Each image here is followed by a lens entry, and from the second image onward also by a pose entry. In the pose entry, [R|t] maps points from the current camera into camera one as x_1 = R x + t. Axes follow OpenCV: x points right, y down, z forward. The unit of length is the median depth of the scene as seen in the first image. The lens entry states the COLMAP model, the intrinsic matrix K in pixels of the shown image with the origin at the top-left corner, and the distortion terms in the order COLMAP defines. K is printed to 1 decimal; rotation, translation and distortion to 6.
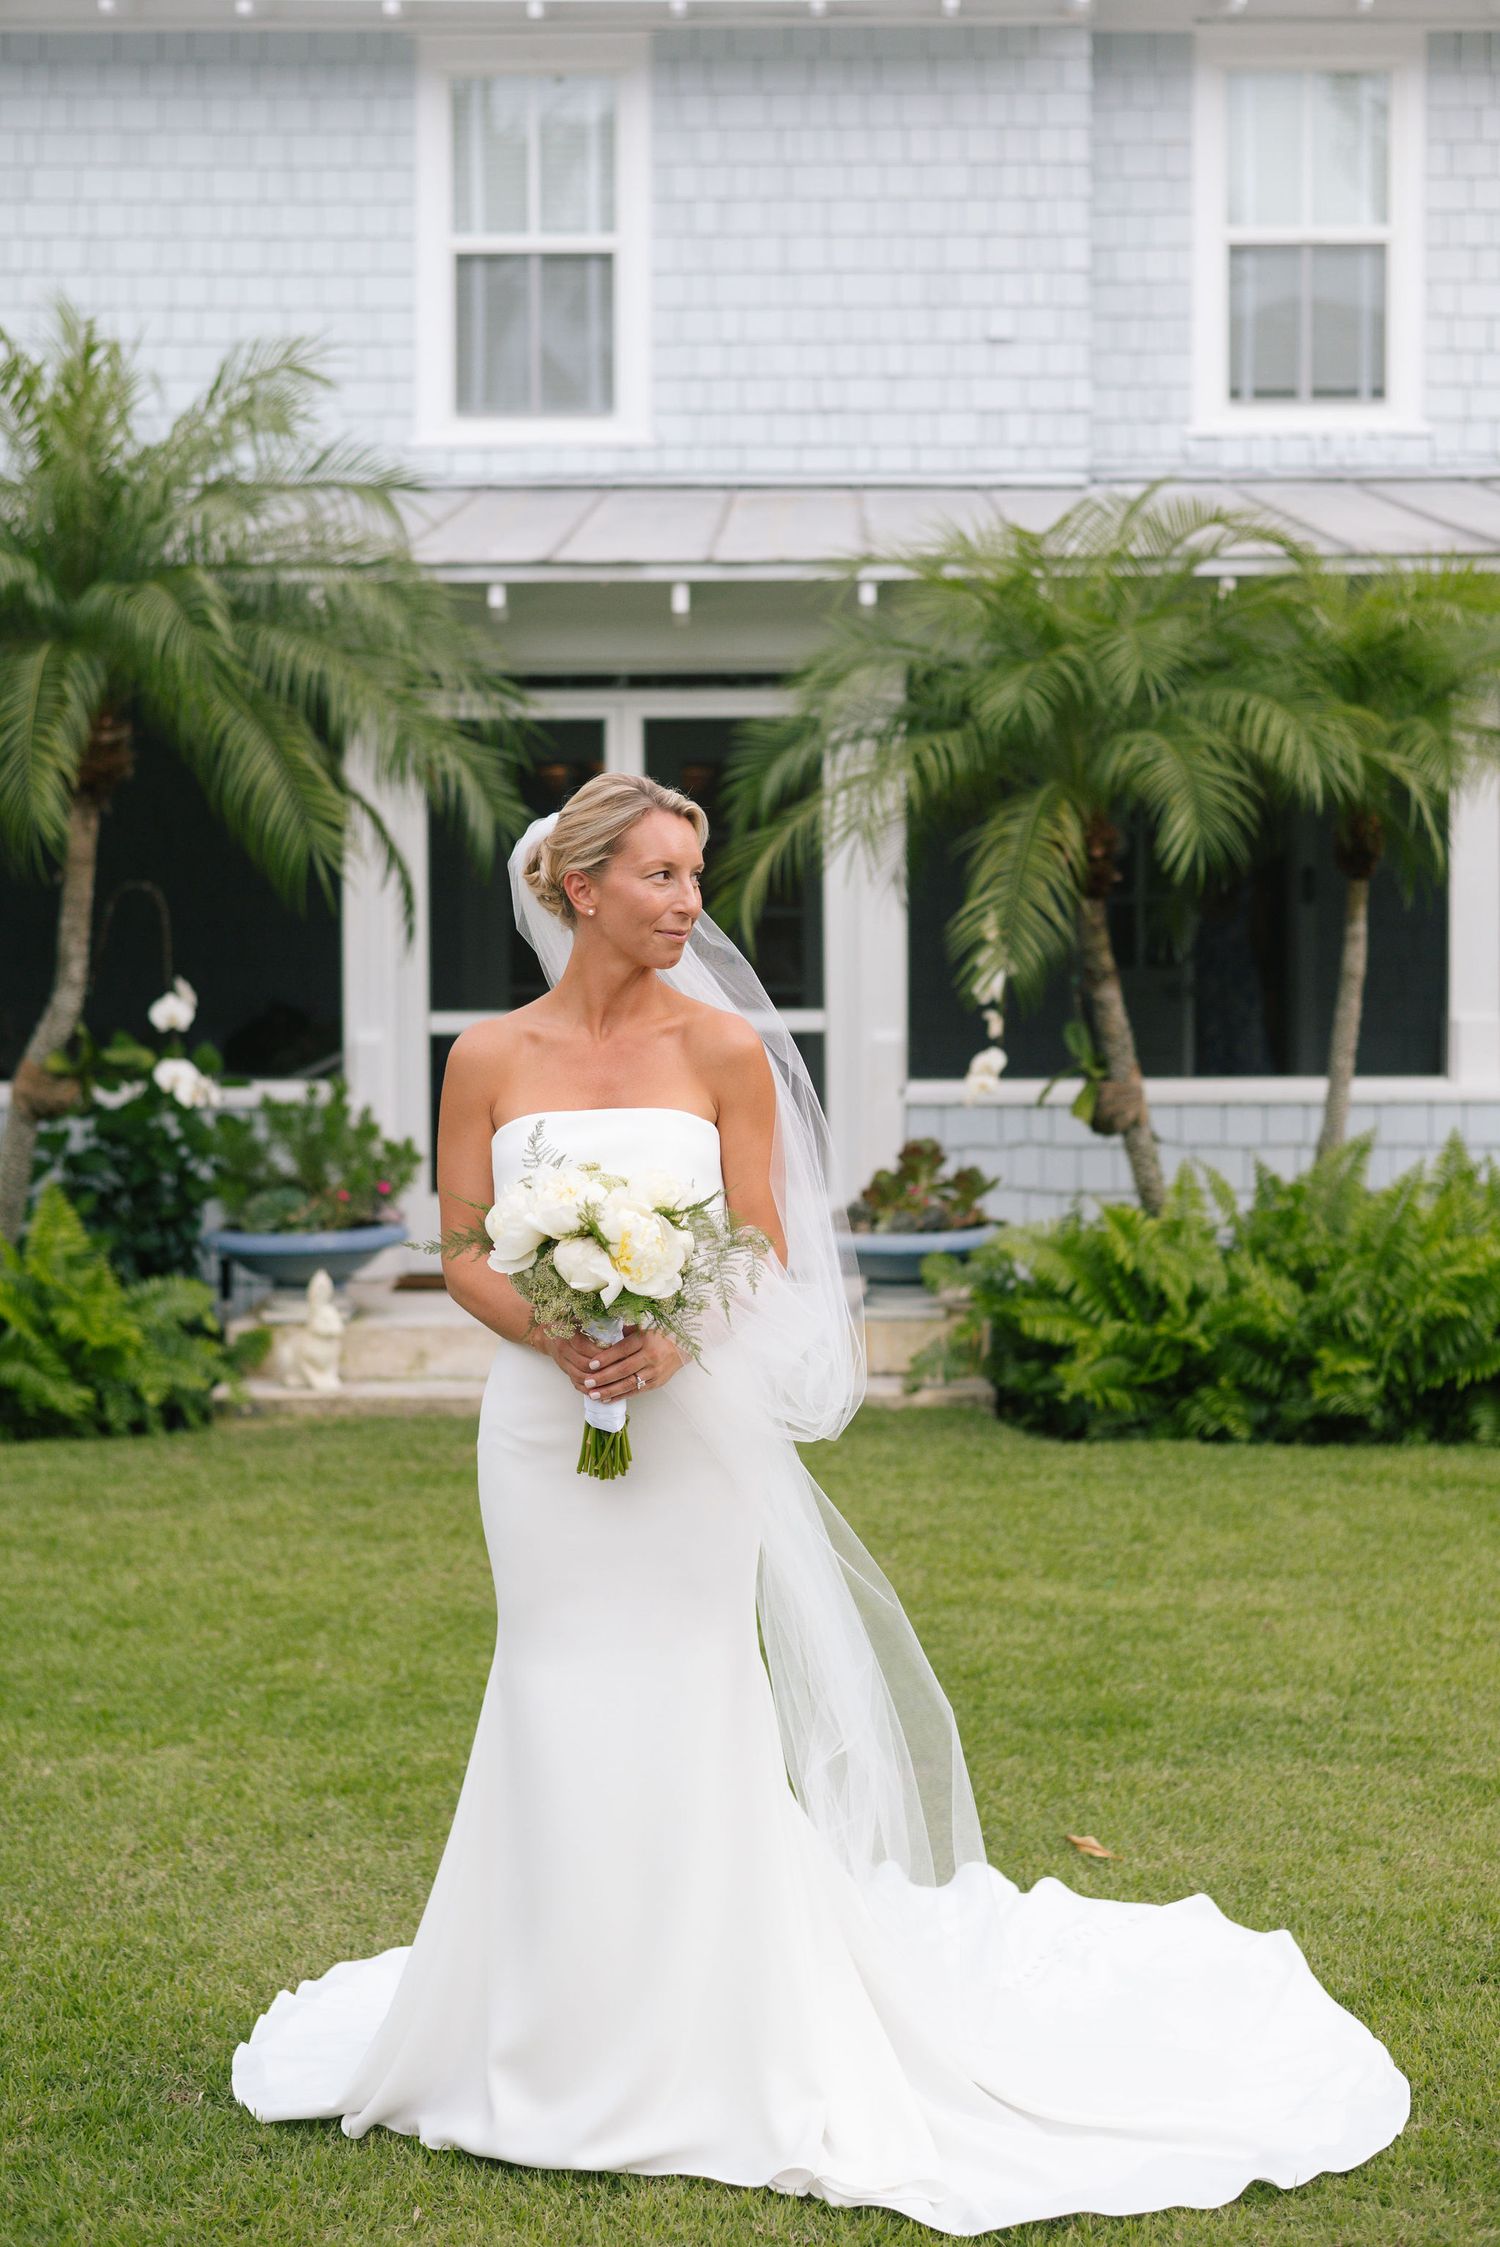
lens RADIAL K [[3287.4, 0, 747.4], [0, 3287.4, 1121.7], [0, 0, 1]] dist [-0.106872, 0.000000]
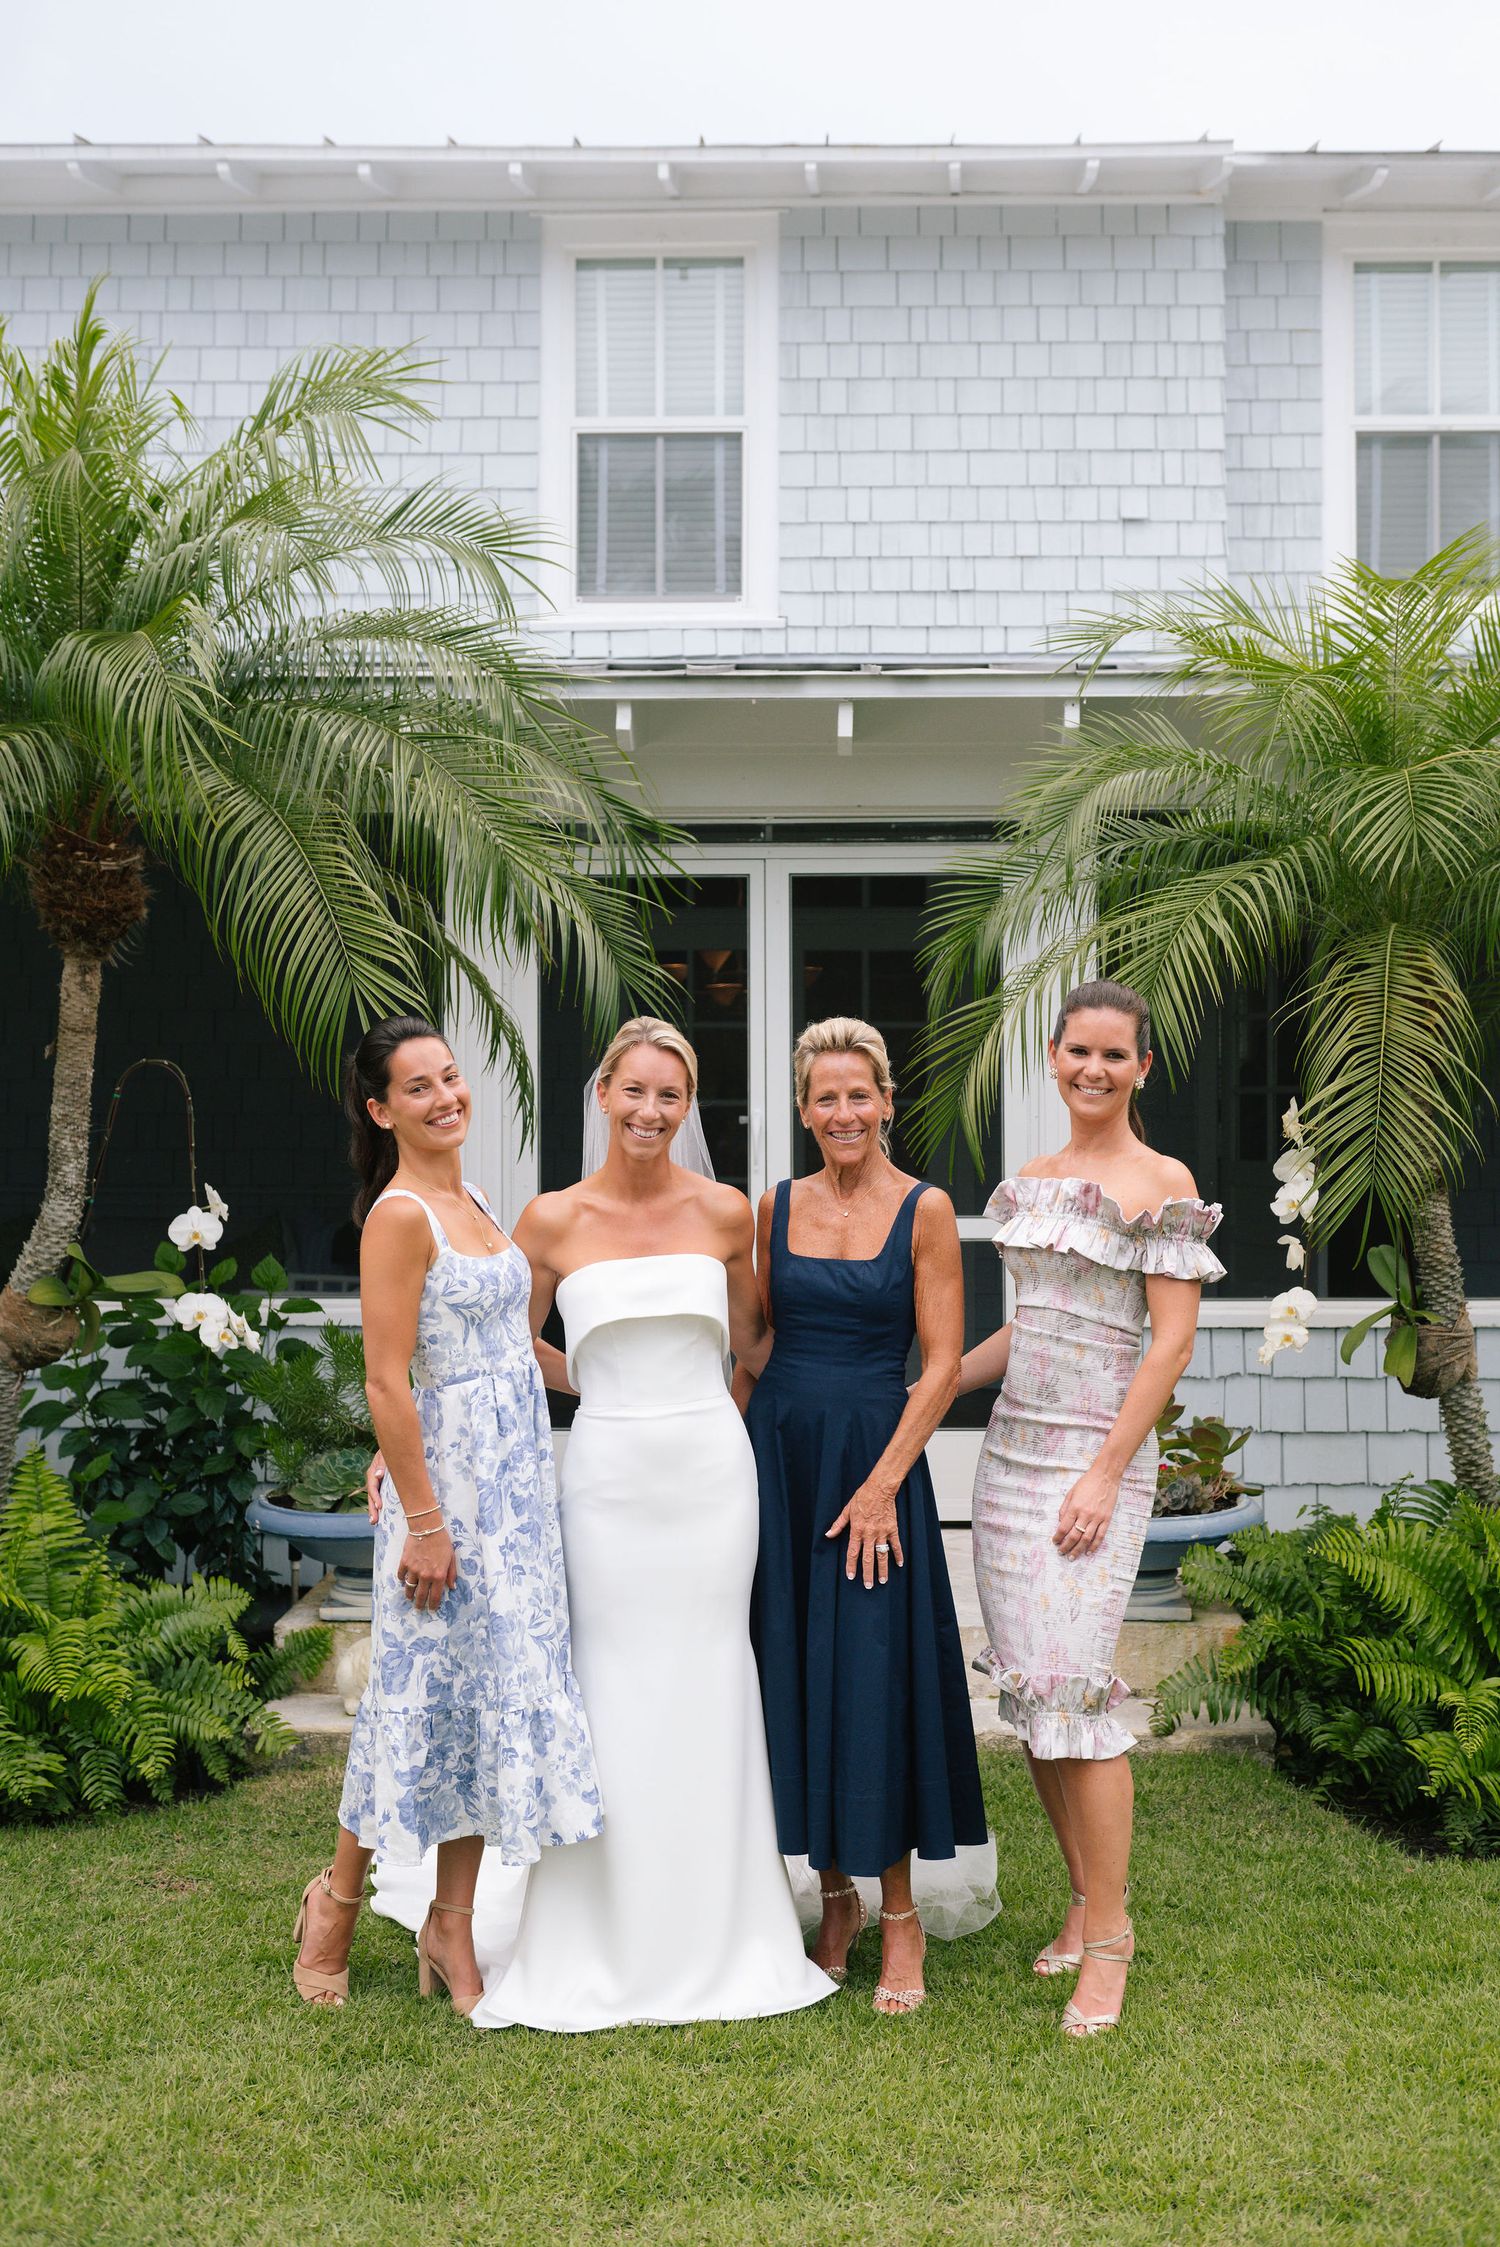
lens RADIAL K [[2314.5, 0, 755.0], [0, 2314.5, 1130.6], [0, 0, 1]] dist [-0.109770, 0.000000]
pose [[0.999904, 0.003434, -0.013438, -0.027834], [-0.004138, 0.998598, -0.052780, -0.020581], [0.013238, 0.052830, 0.998516, 0.336516]]
